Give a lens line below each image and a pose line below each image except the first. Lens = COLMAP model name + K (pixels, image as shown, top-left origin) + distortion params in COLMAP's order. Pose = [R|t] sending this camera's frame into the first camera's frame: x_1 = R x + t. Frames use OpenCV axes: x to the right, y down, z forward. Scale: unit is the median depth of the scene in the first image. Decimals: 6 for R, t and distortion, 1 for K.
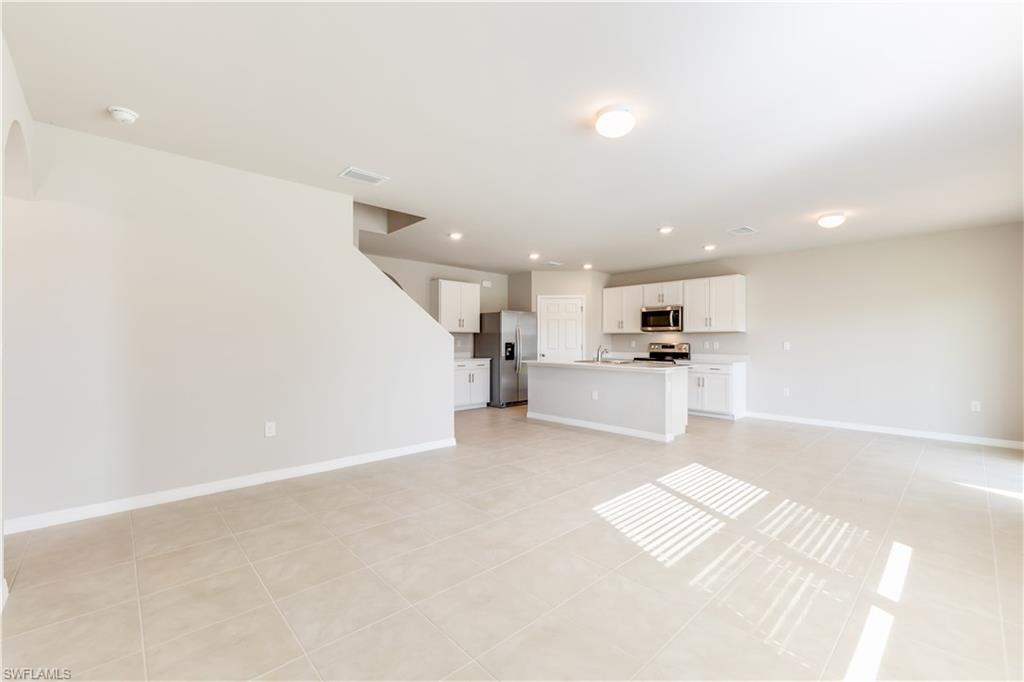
lens RADIAL K [[428.3, 0, 511.8], [0, 428.3, 340.9], [0, 0, 1]] dist [-0.001308, -0.000303]
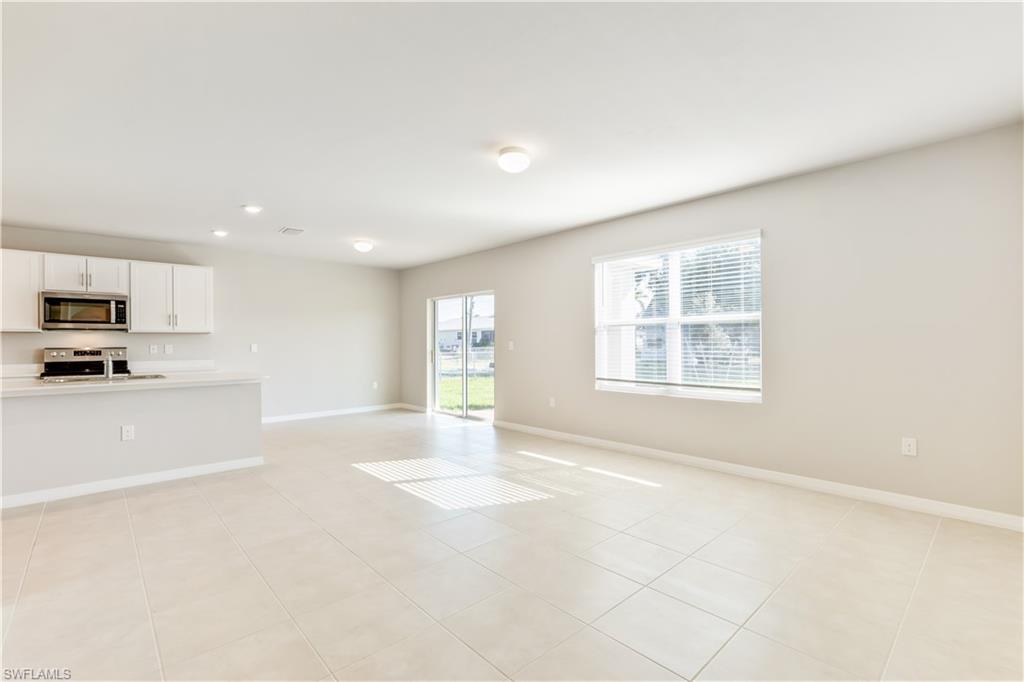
lens RADIAL K [[454.8, 0, 512.4], [0, 454.8, 342.0], [0, 0, 1]] dist [-0.007979, 0.002032]
pose [[0.008696, 0.000430, 0.999962, -0.376091], [0.005888, 0.999983, -0.000482, 0.000553], [-0.999945, 0.005891, 0.008694, 0.360310]]
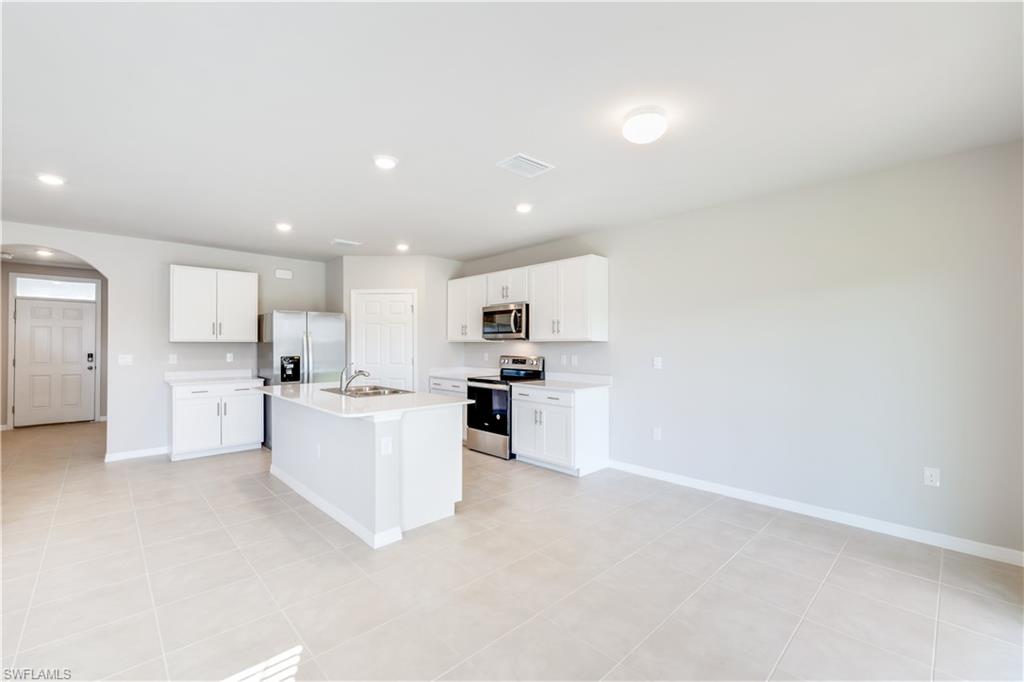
lens RADIAL K [[428.3, 0, 514.1], [0, 428.3, 344.2], [0, 0, 1]] dist [-0.001308, -0.000303]
pose [[0.999788, -0.002642, 0.020442, 0.377934], [0.002640, 0.999997, 0.000166, -0.016685], [-0.020442, -0.000112, 0.999791, 0.323187]]
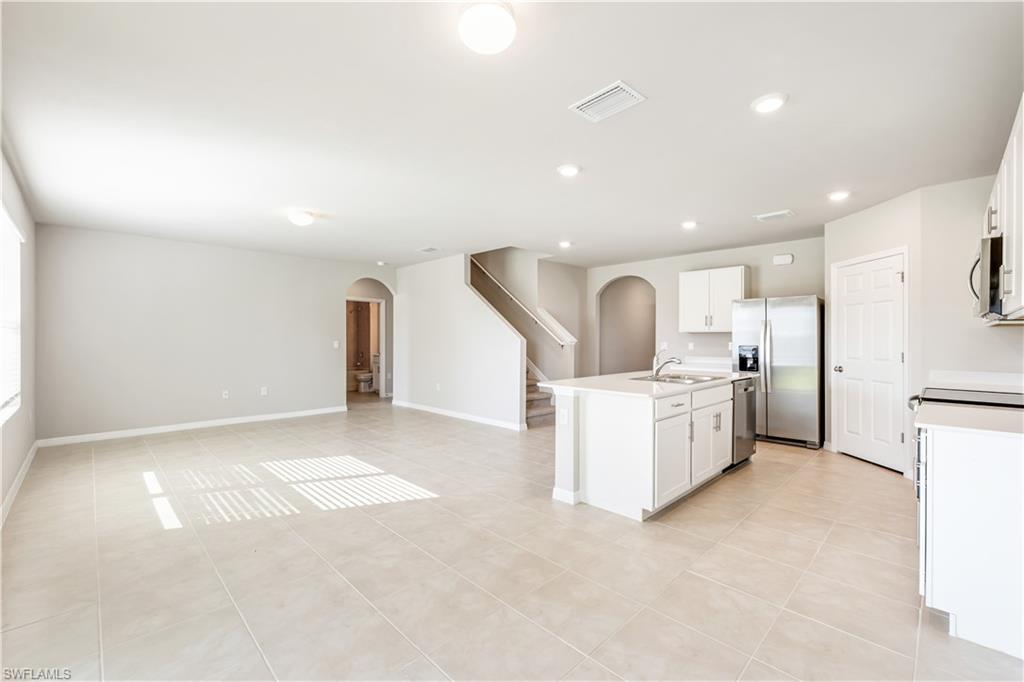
lens RADIAL K [[428.3, 0, 512.7], [0, 428.3, 341.2], [0, 0, 1]] dist [-0.001308, -0.000303]
pose [[0.030386, 0.002421, -0.999535, 0.731854], [-0.000712, 0.999997, 0.002400, -0.005069], [0.999538, 0.000639, 0.030388, 0.658463]]
